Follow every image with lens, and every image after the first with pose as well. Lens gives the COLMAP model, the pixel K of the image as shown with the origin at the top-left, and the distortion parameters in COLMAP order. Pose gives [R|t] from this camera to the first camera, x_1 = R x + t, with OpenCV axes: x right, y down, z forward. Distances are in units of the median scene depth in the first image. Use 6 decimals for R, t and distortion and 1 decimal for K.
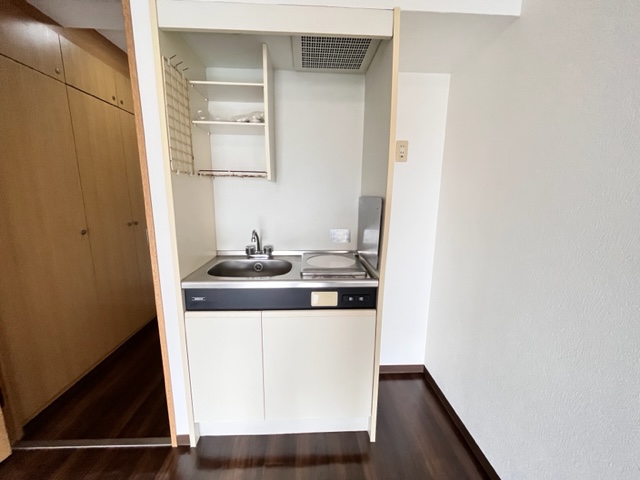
lens RADIAL K [[261.9, 0, 320.0], [0, 261.9, 240.0], [0, 0, 1]] dist [-0.003271, -0.000037]
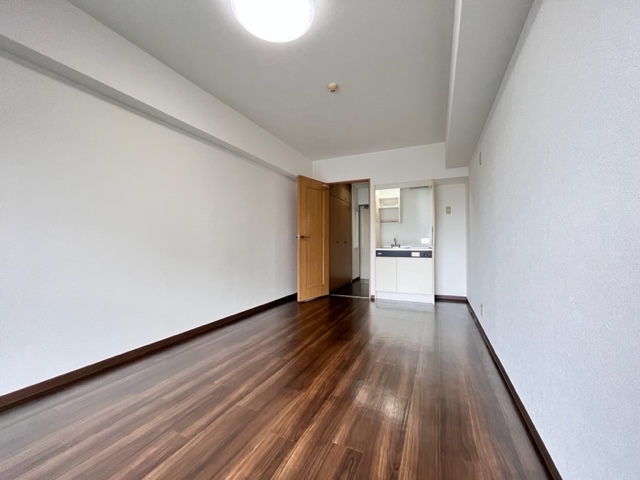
lens RADIAL K [[261.9, 0, 320.0], [0, 261.9, 240.0], [0, 0, 1]] dist [-0.003271, -0.000037]
pose [[0.892221, -0.016269, -0.451306, 0.420722], [-0.072046, 0.981423, -0.177813, 0.693199], [0.445815, 0.191164, 0.874475, -2.433921]]
